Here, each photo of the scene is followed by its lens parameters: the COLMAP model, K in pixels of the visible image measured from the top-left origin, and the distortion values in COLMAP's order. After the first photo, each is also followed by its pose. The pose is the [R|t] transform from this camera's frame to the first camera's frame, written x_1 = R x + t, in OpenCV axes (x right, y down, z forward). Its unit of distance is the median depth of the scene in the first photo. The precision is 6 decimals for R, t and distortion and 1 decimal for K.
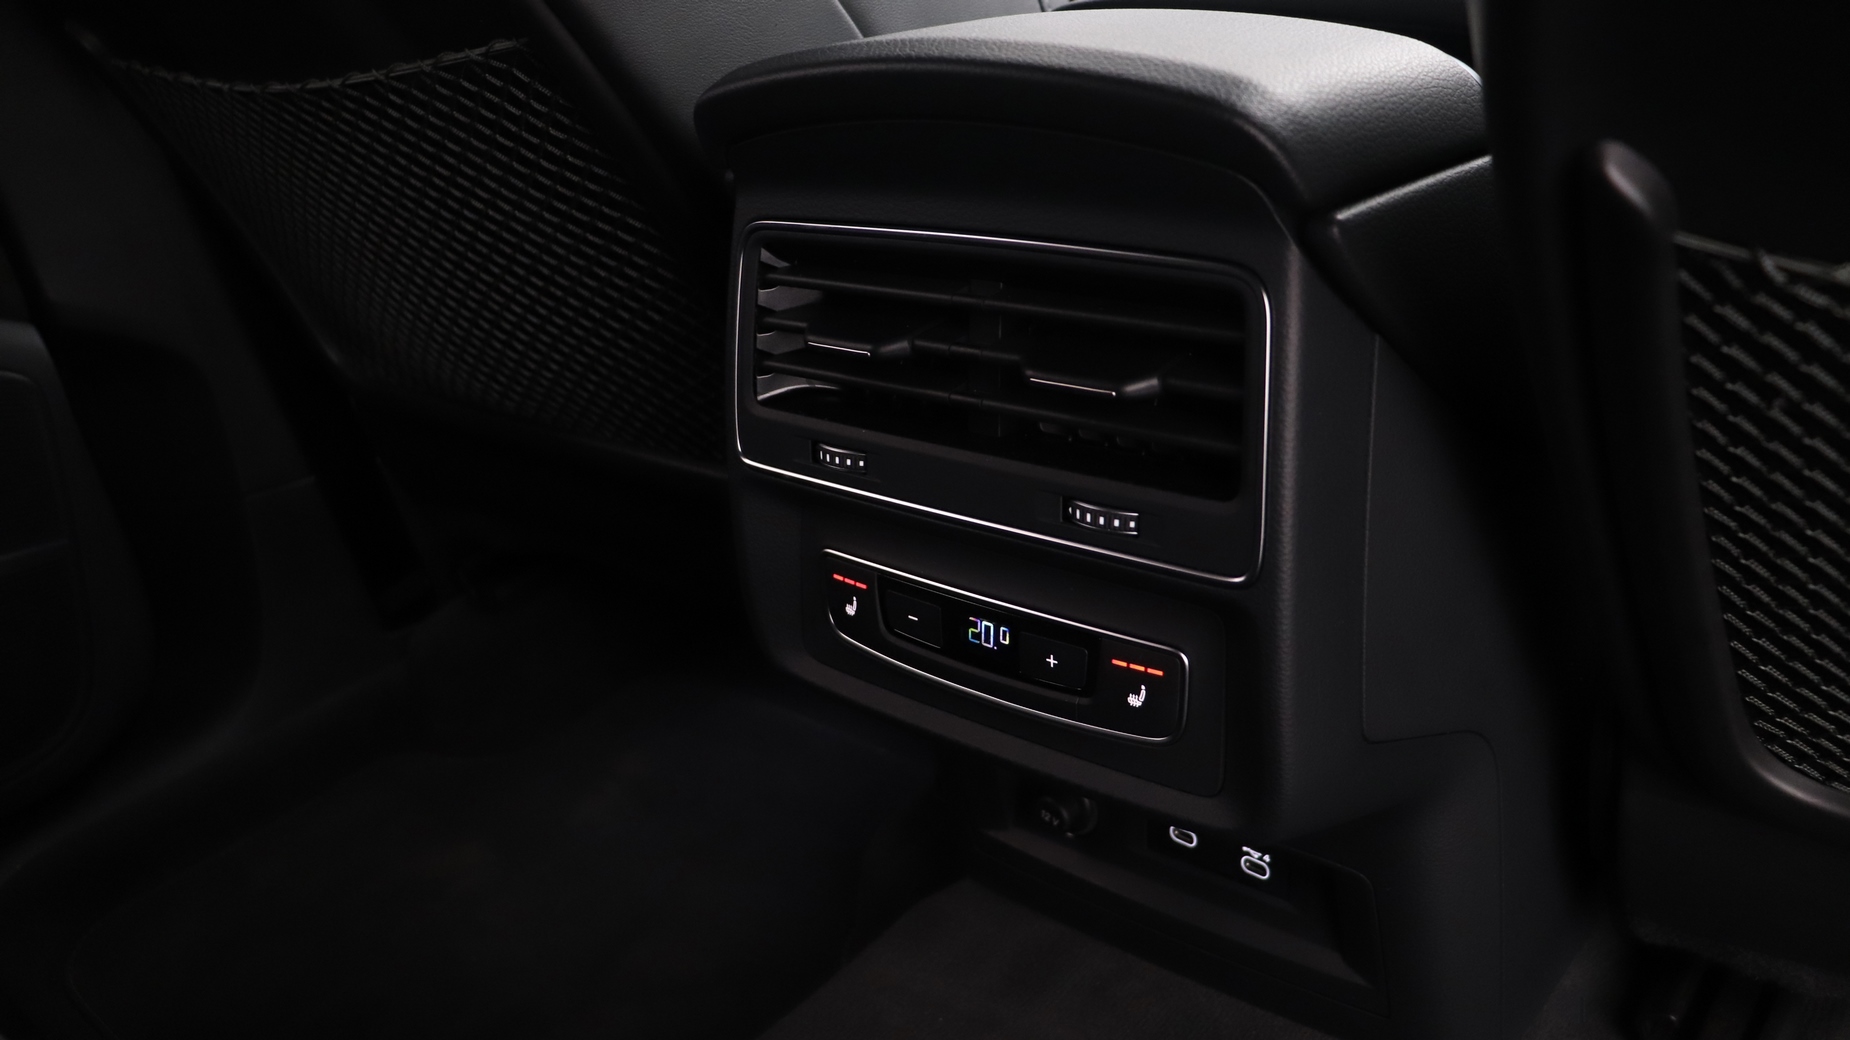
lens RADIAL K [[1481.5, 0, 923.3], [0, 1481.5, 552.3], [0, 0, 1]] dist [-0.161784, 0.094290]
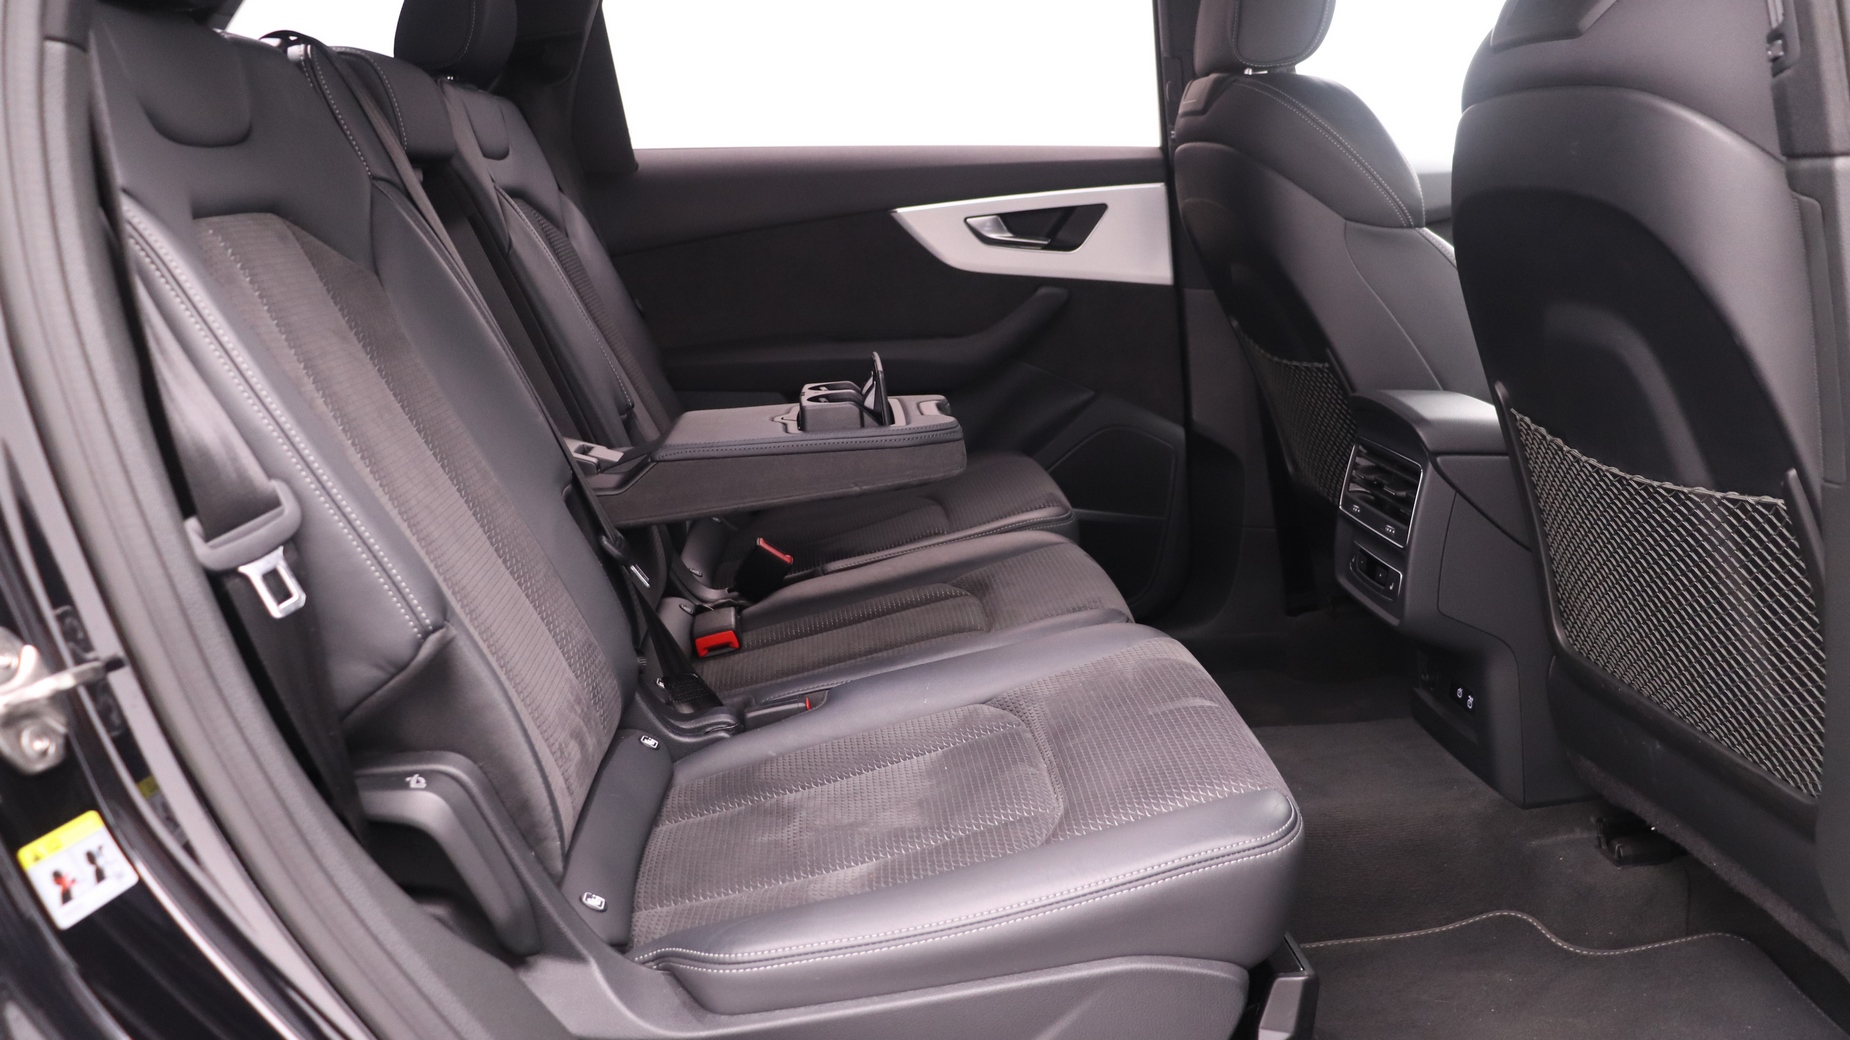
lens RADIAL K [[1481.5, 0, 923.3], [0, 1481.5, 552.3], [0, 0, 1]] dist [-0.161784, 0.094290]
pose [[0.699148, 0.259764, -0.666119, 1.426416], [-0.350353, 0.936614, -0.002476, 0.363363], [0.623254, 0.235108, 0.745841, -1.965136]]
